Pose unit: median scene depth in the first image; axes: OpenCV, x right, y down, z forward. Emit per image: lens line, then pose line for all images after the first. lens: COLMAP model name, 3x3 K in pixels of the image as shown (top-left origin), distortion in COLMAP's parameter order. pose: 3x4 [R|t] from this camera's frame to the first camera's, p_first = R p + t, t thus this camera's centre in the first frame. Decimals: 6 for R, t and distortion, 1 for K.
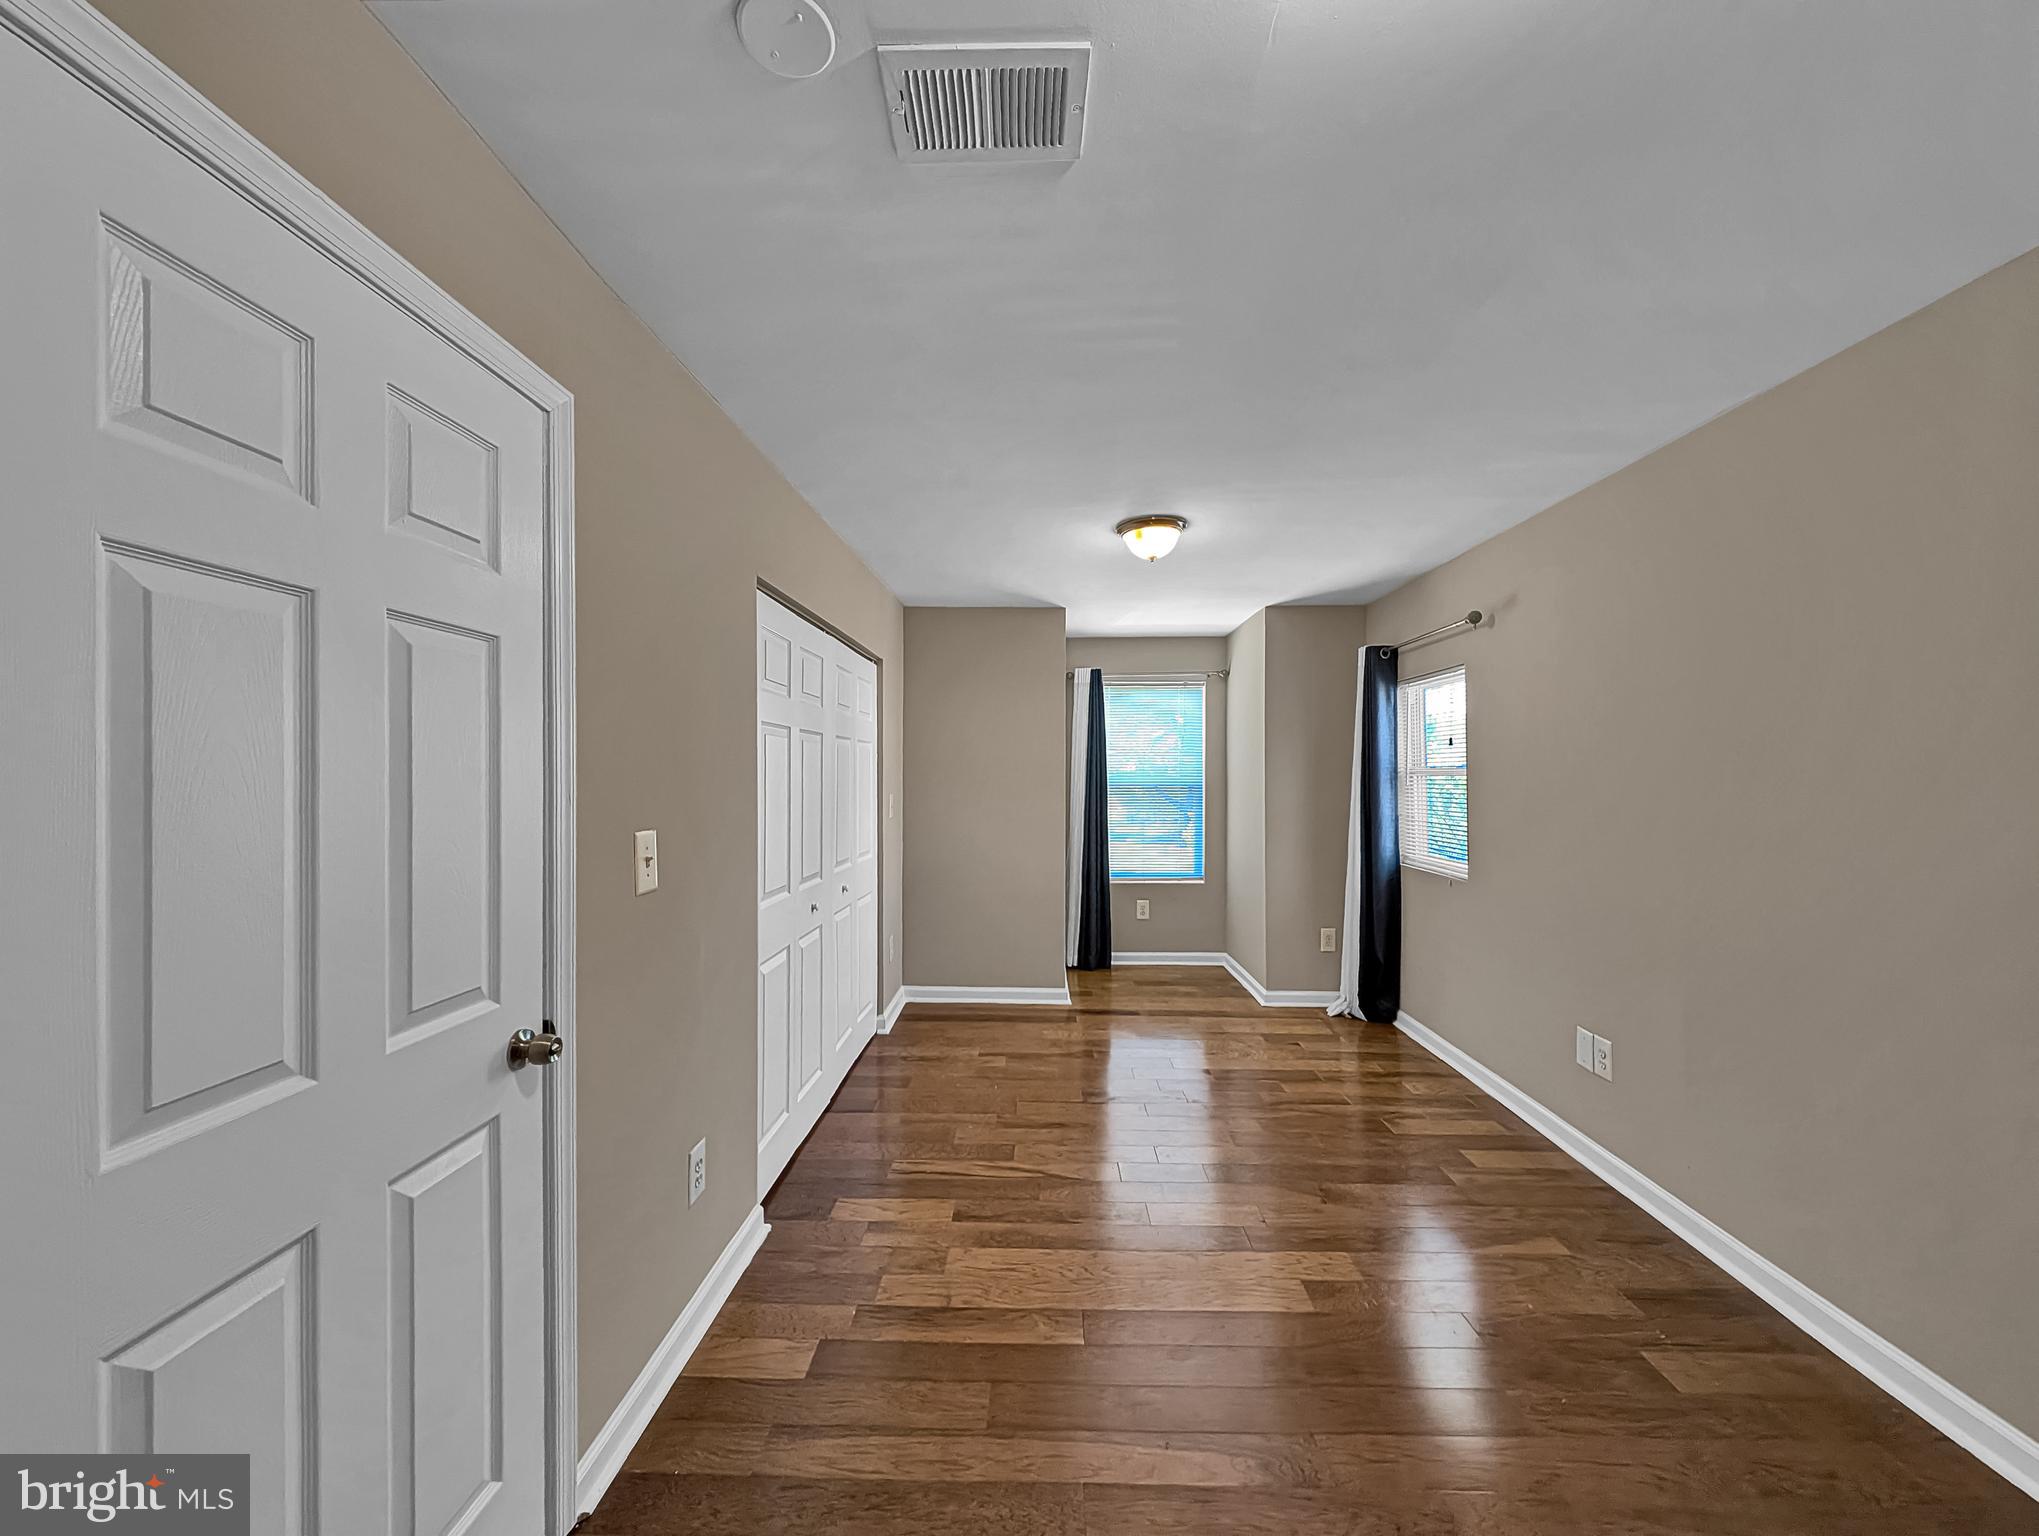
lens RADIAL K [[805.5, 0, 1005.7], [0, 805.5, 806.1], [0, 0, 1]] dist [0.079296, -0.000185]
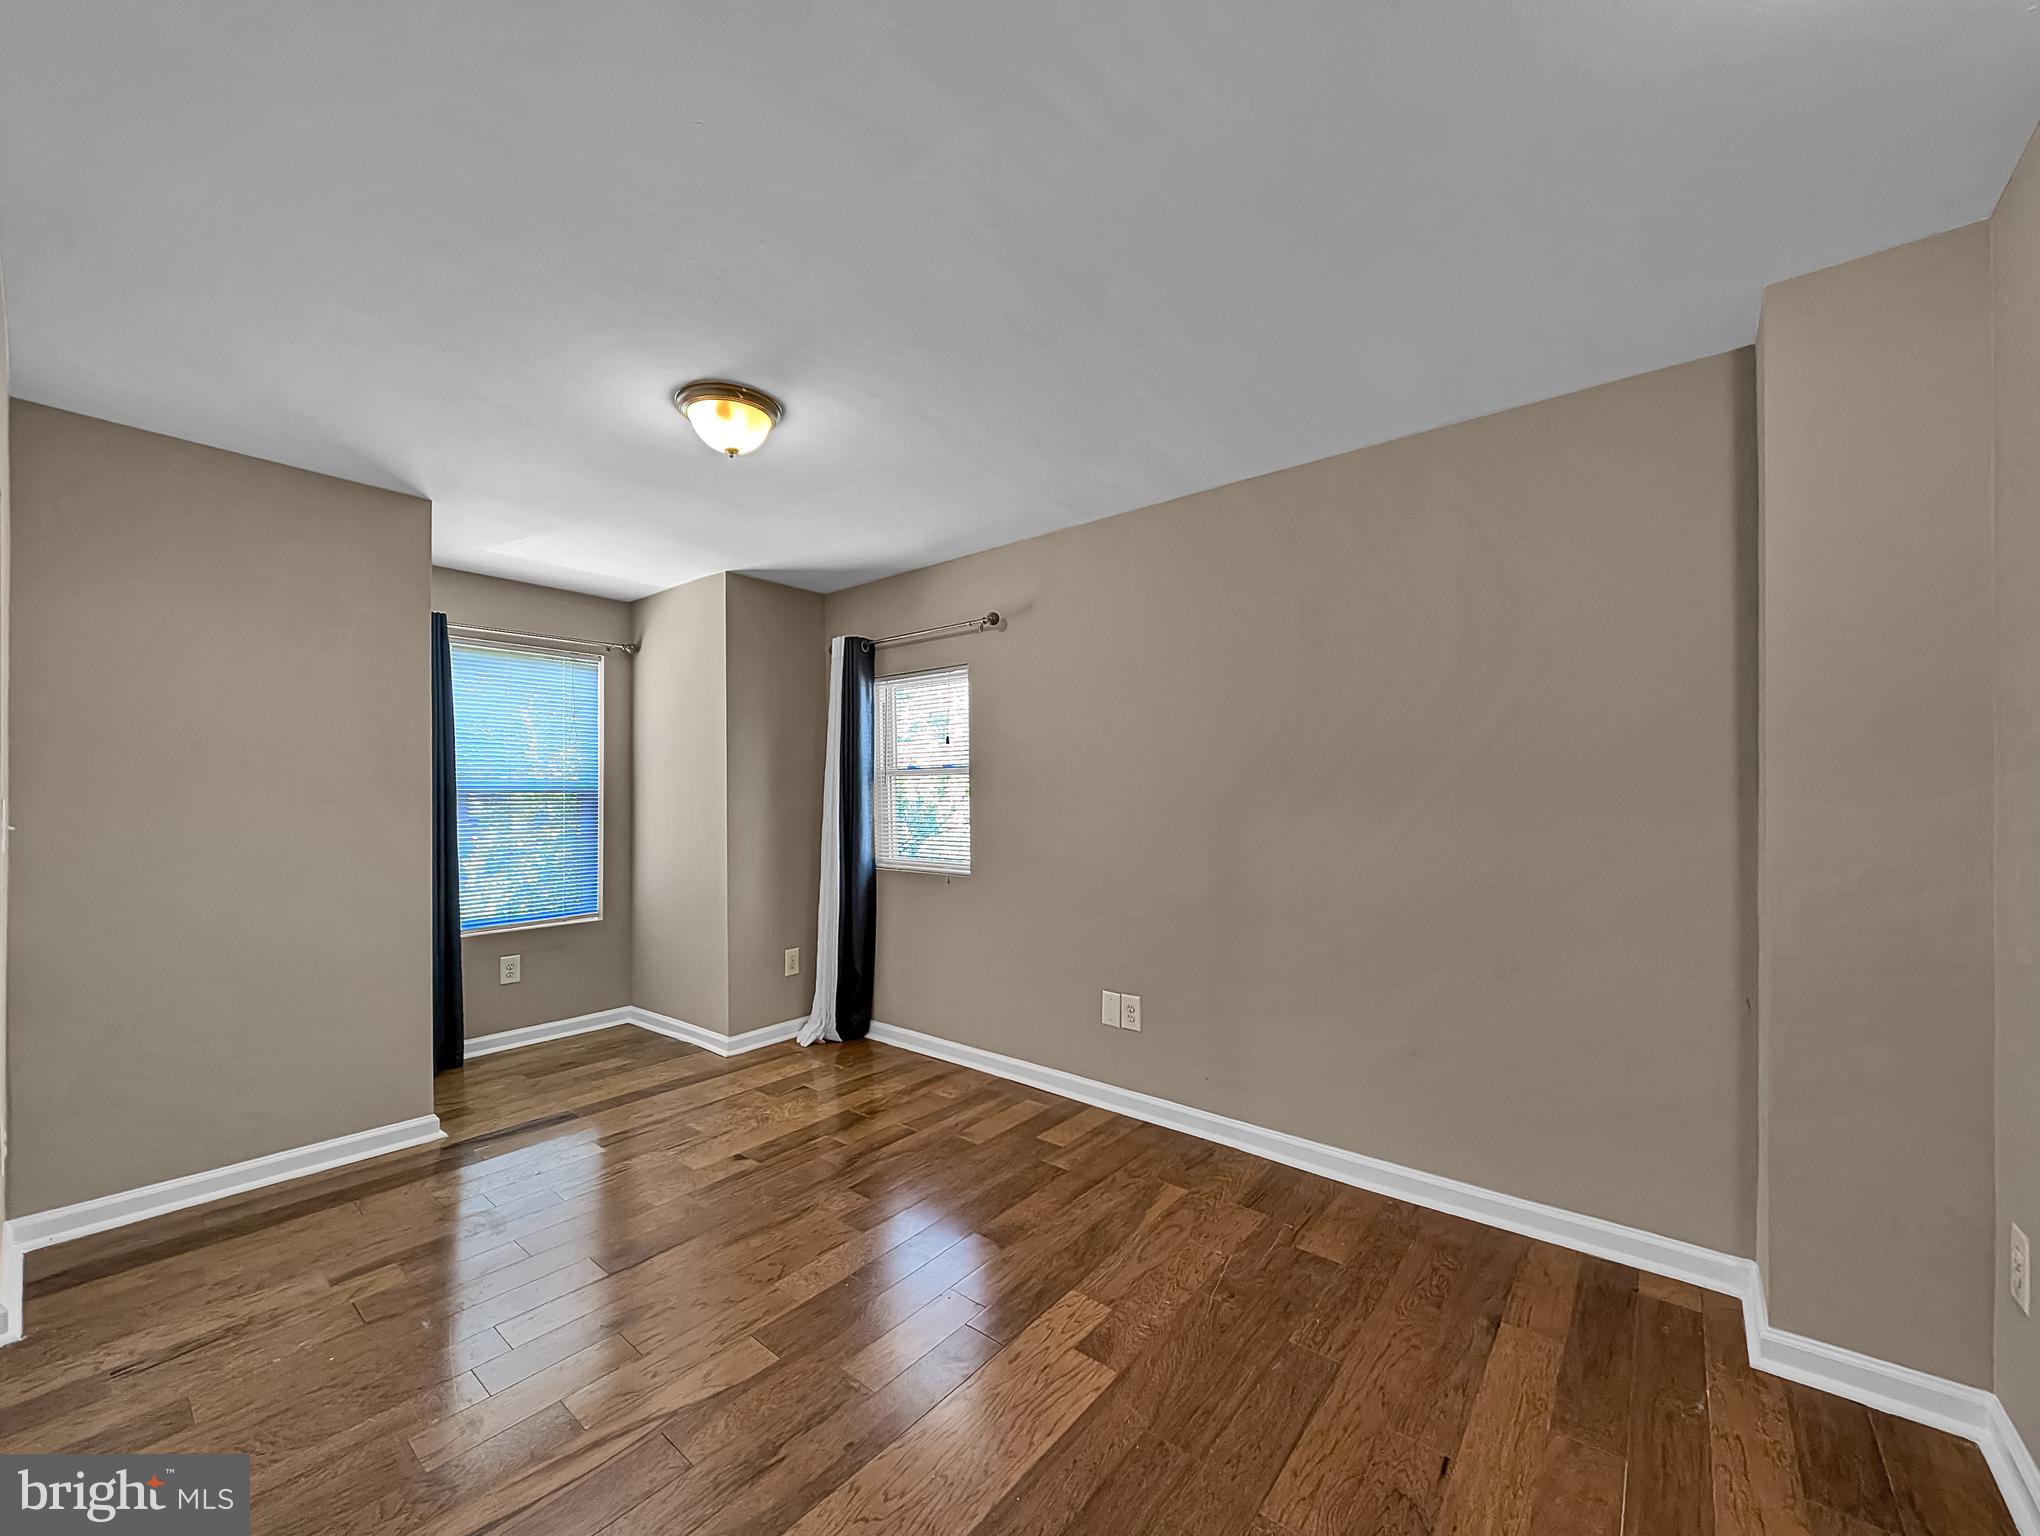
lens RADIAL K [[829.3, 0, 1016.2], [0, 829.3, 809.4], [0, 0, 1]] dist [0.053328, -0.013449]
pose [[0.610430, -0.016180, 0.791905, -0.184588], [0.036777, 0.999292, -0.007932, 0.015131], [-0.791216, 0.033966, 0.610593, 0.267100]]
